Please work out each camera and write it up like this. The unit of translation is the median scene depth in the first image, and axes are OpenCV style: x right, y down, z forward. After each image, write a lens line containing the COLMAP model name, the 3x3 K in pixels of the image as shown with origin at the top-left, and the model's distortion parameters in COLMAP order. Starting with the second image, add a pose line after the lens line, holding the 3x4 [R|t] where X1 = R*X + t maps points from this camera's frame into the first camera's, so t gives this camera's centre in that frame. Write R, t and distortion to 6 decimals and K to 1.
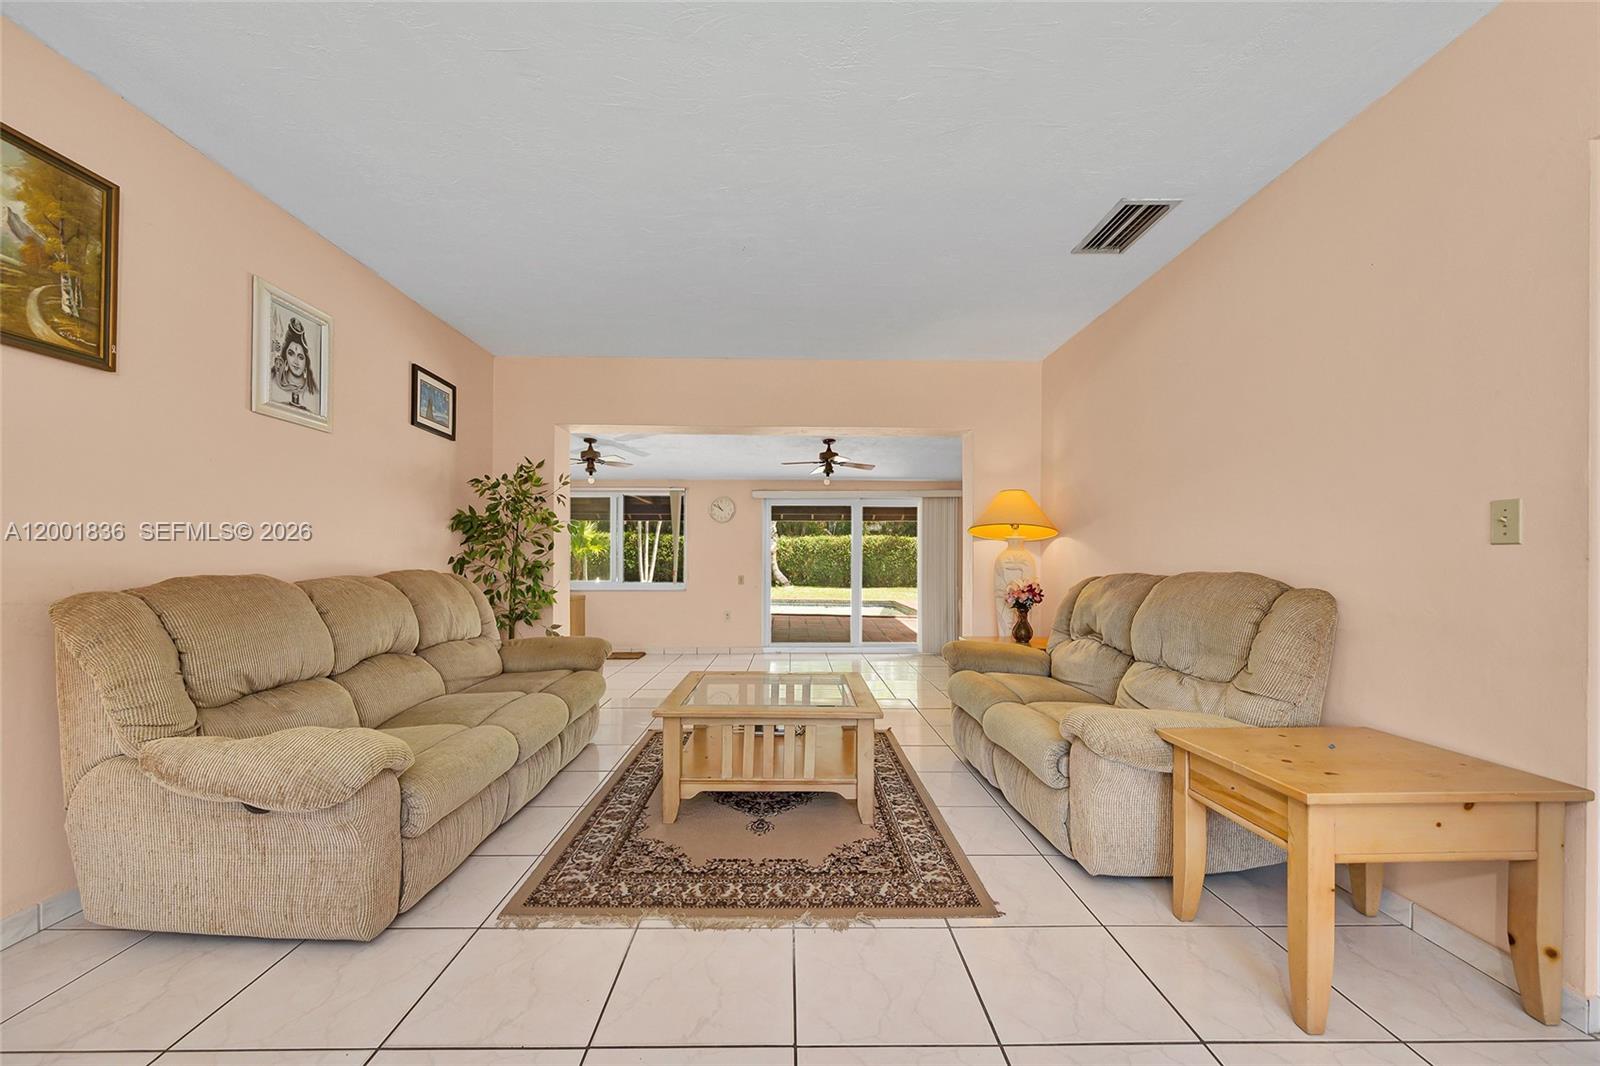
lens RADIAL K [[641.0, 0, 801.3], [0, 641.0, 556.0], [0, 0, 1]] dist [-0.000861, 0.000021]
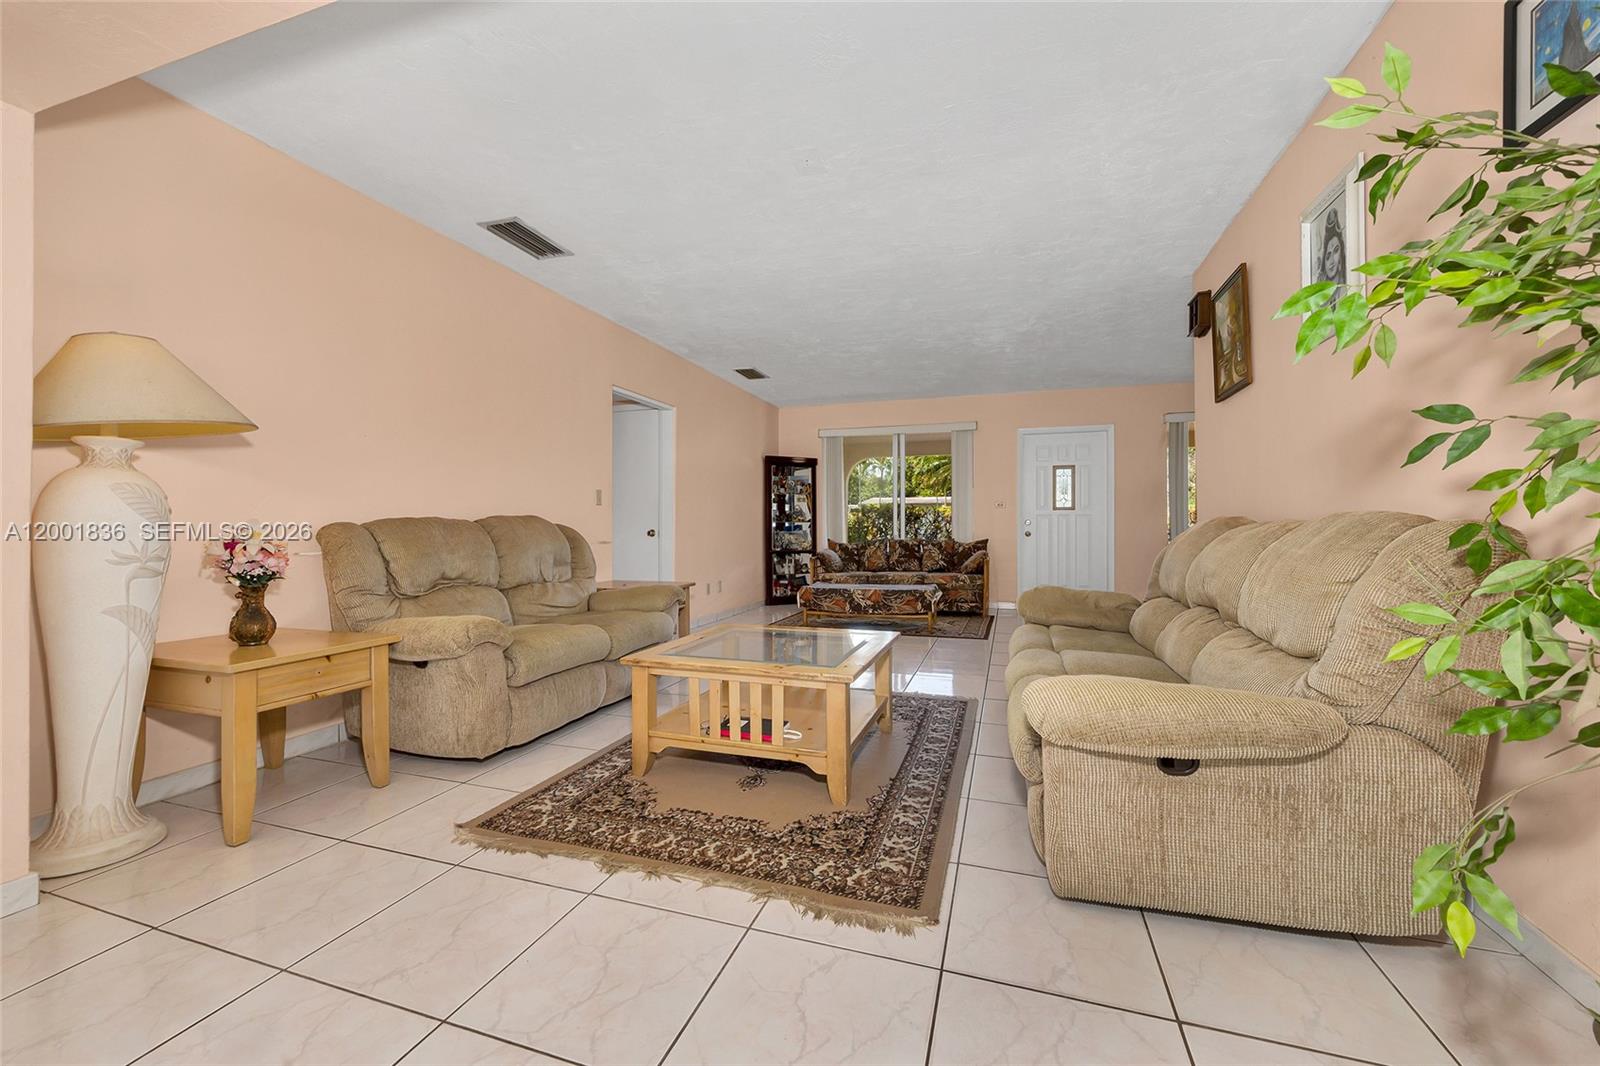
lens RADIAL K [[630.4, 0, 800.0], [0, 630.4, 529.6], [0, 0, 1]] dist [-0.001276, -0.000049]
pose [[-0.942368, -0.006974, 0.334506, -0.383641], [-0.005862, 0.999973, 0.004335, 0.040567], [-0.334527, 0.002125, -0.942384, 1.865550]]
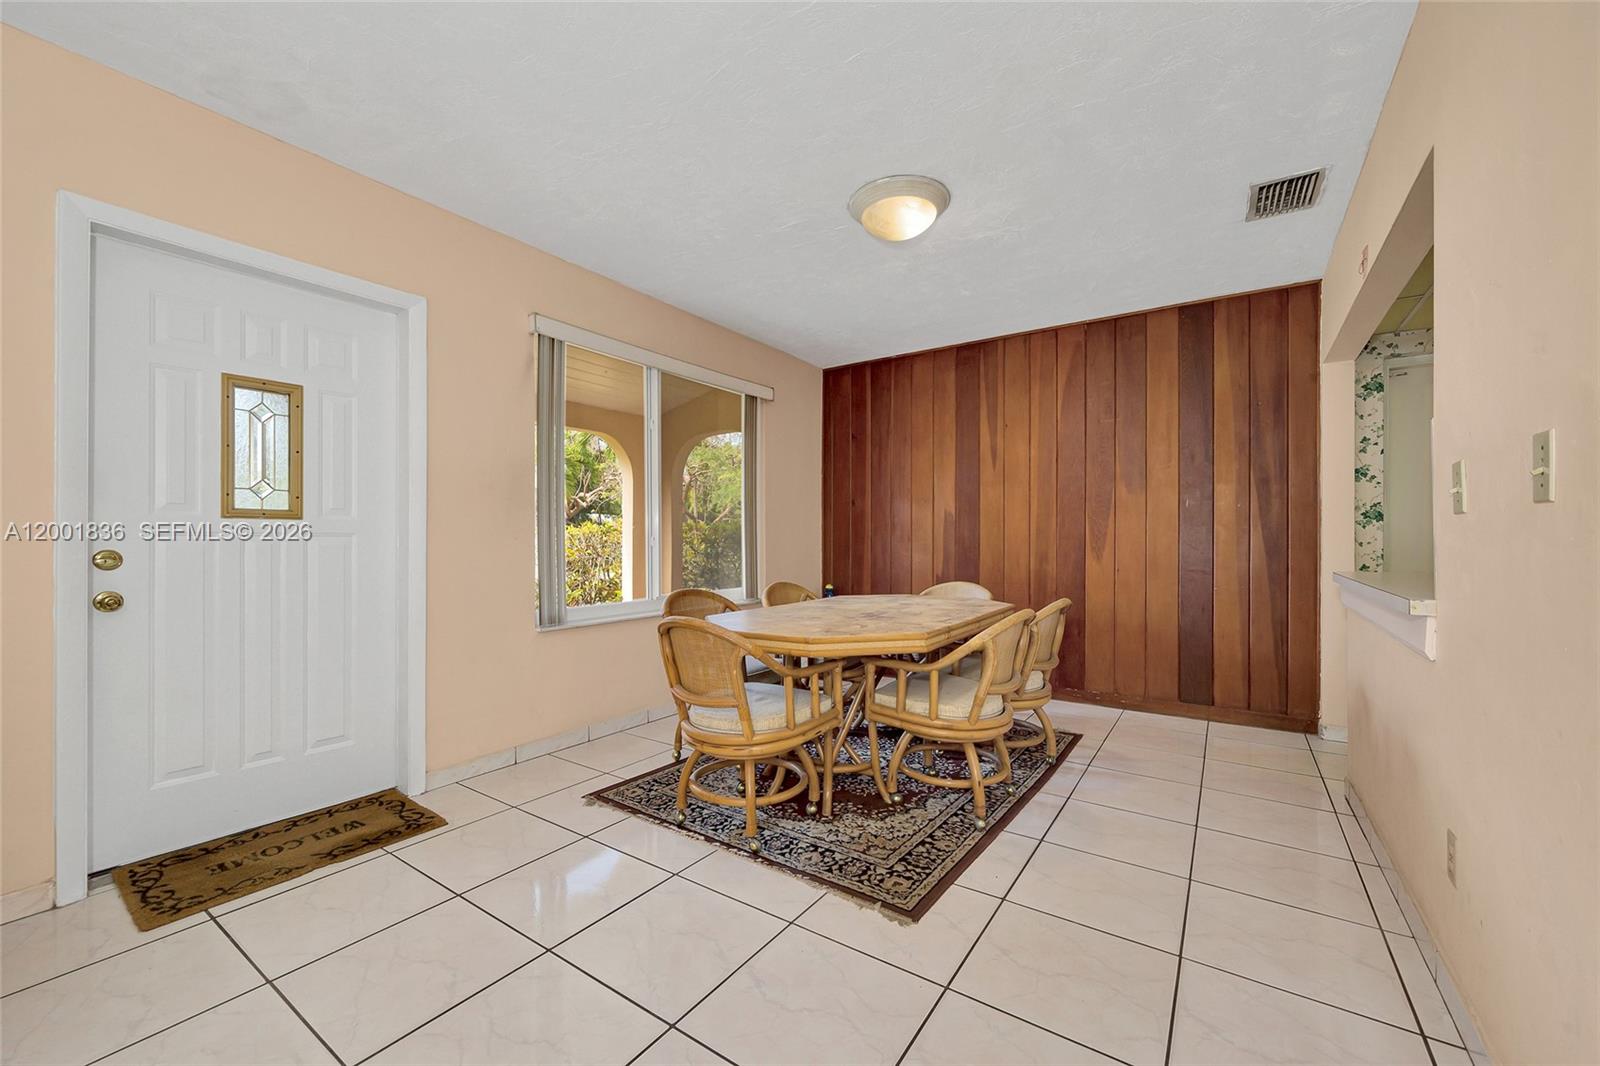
lens RADIAL K [[631.2, 0, 799.6], [0, 631.2, 538.6], [0, 0, 1]] dist [-0.002564, -0.000165]
pose [[-0.581527, -0.006366, -0.813502, -0.279695], [-0.001547, 0.999976, -0.006719, -0.002569], [0.813525, -0.002649, -0.581523, 0.204408]]
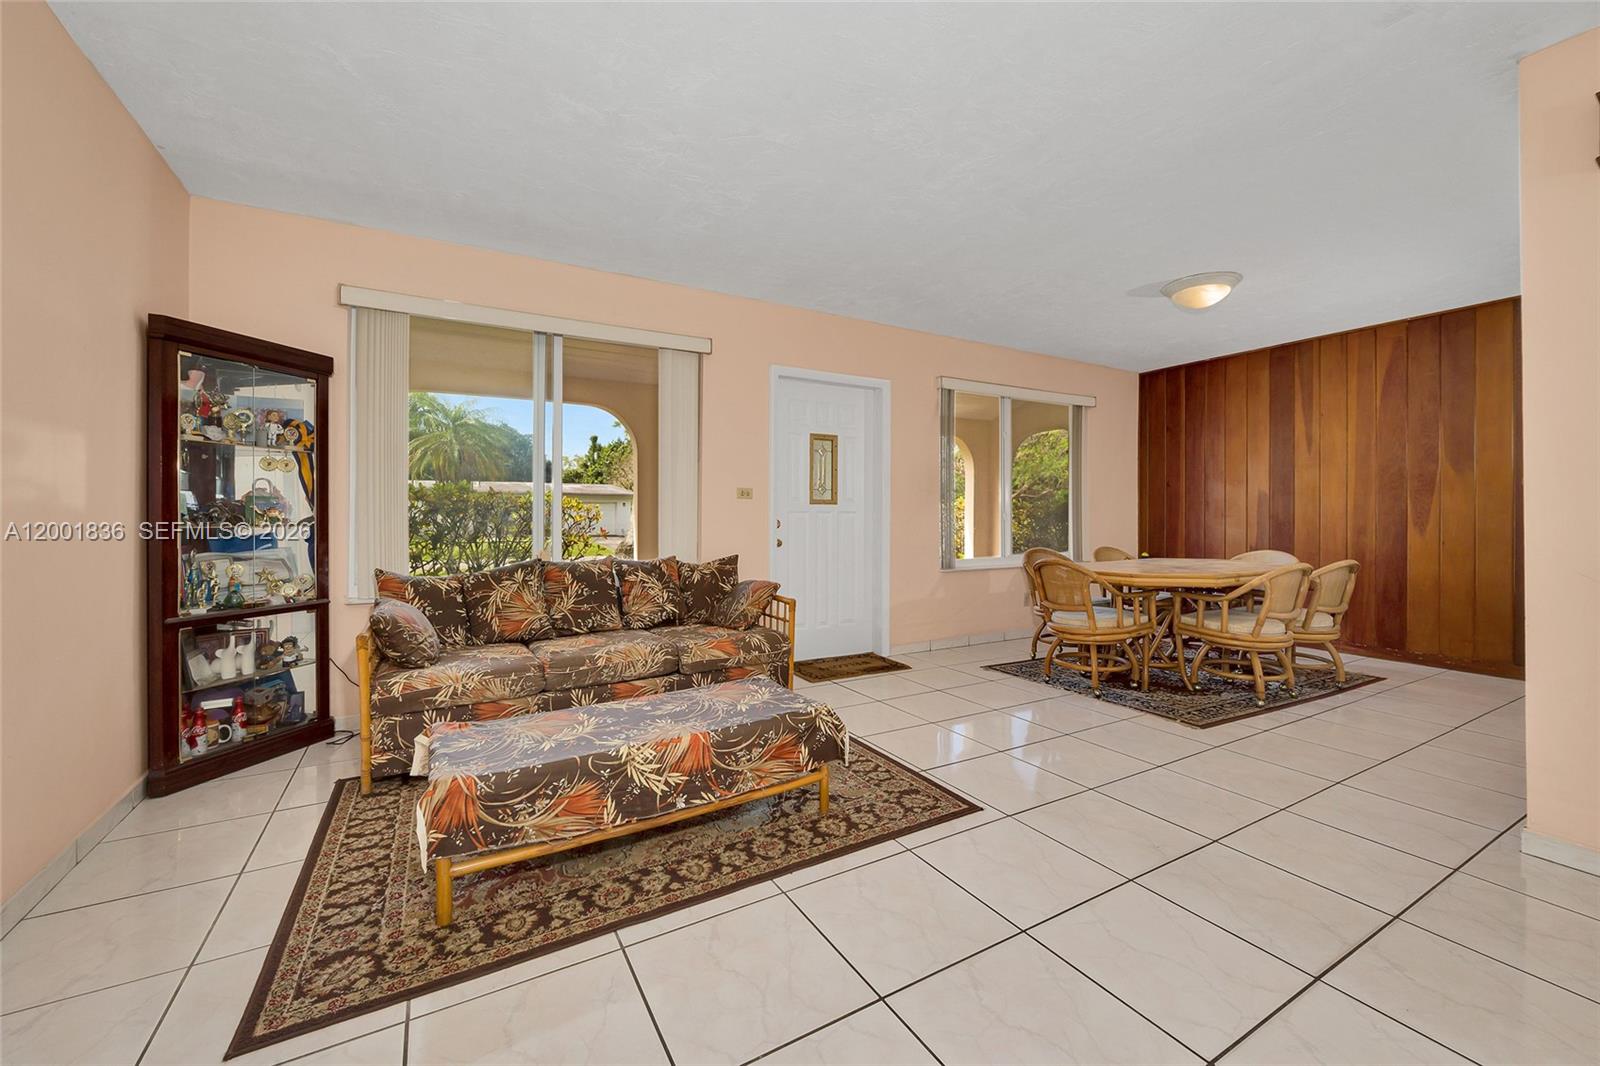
lens RADIAL K [[634.6, 0, 800.1], [0, 634.6, 515.3], [0, 0, 1]] dist [0.000543, -0.000122]
pose [[-0.876341, -0.006198, -0.481651, 0.286646], [-0.004266, 0.999978, -0.005108, 0.004249], [0.481672, -0.002422, -0.876348, 0.560973]]
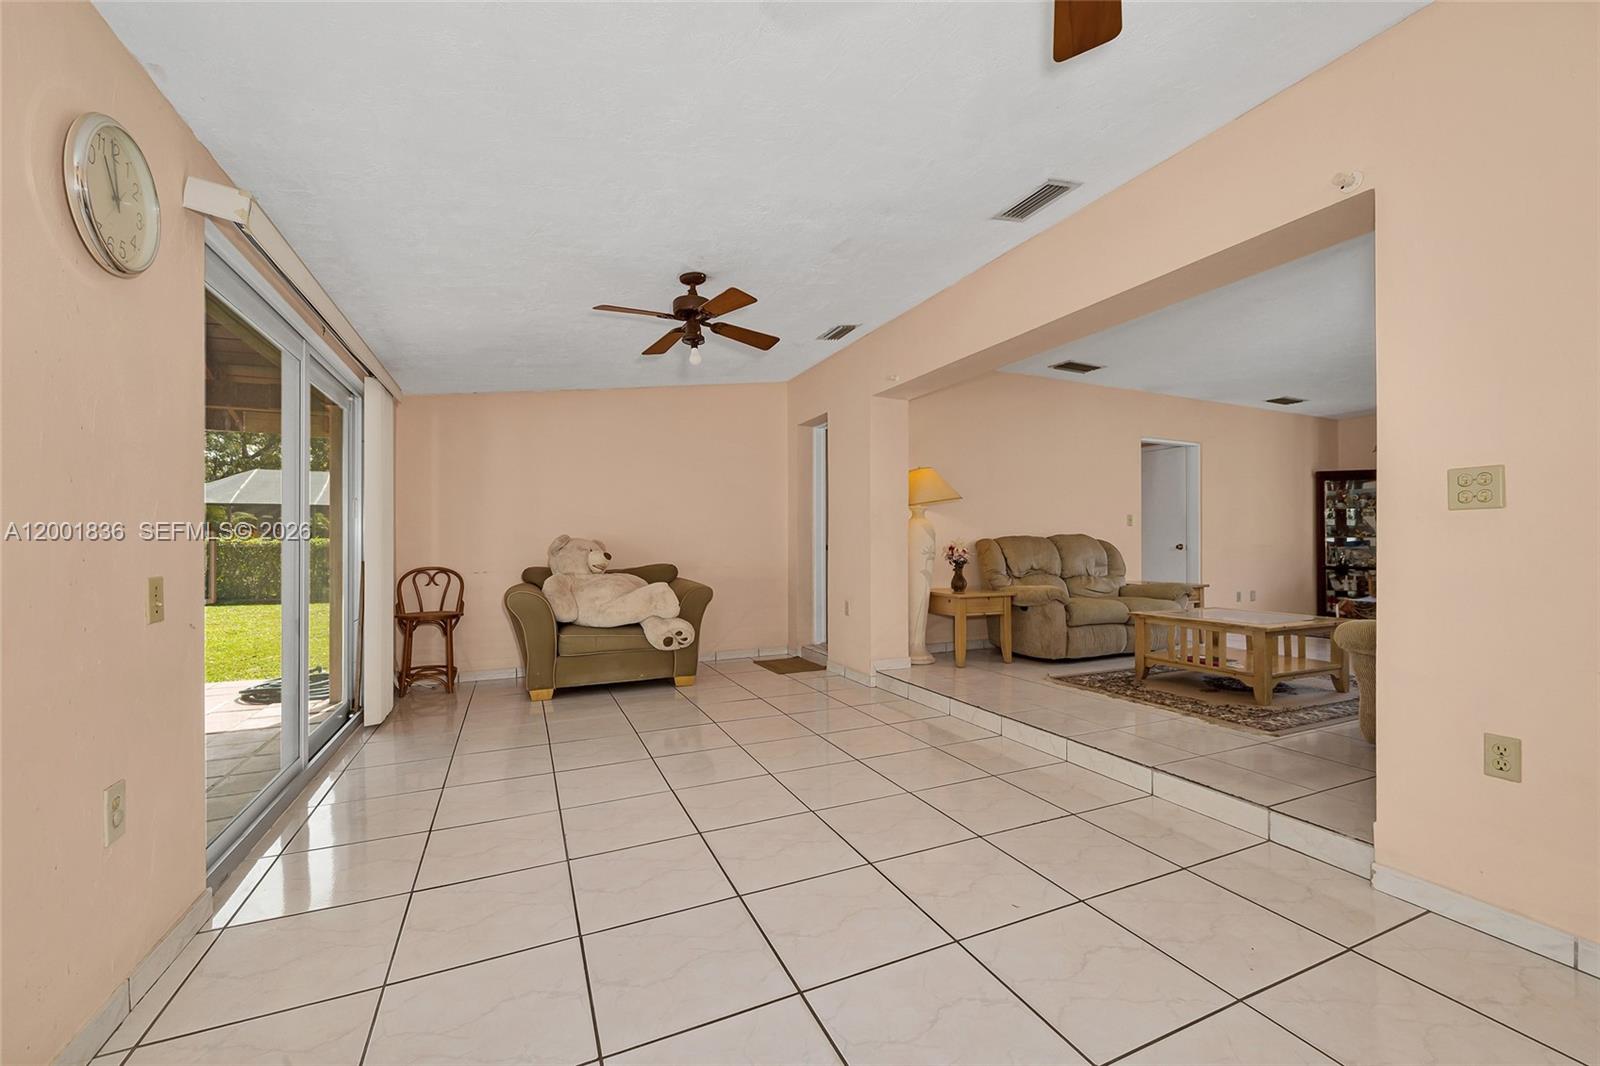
lens RADIAL K [[639.6, 0, 801.0], [0, 639.6, 538.8], [0, 0, 1]] dist [-0.001786, -0.000086]
pose [[-0.393995, 0.001033, 0.919112, -0.977849], [-0.005126, 0.999981, -0.003322, 0.047679], [-0.919098, -0.006020, -0.393983, 2.480252]]
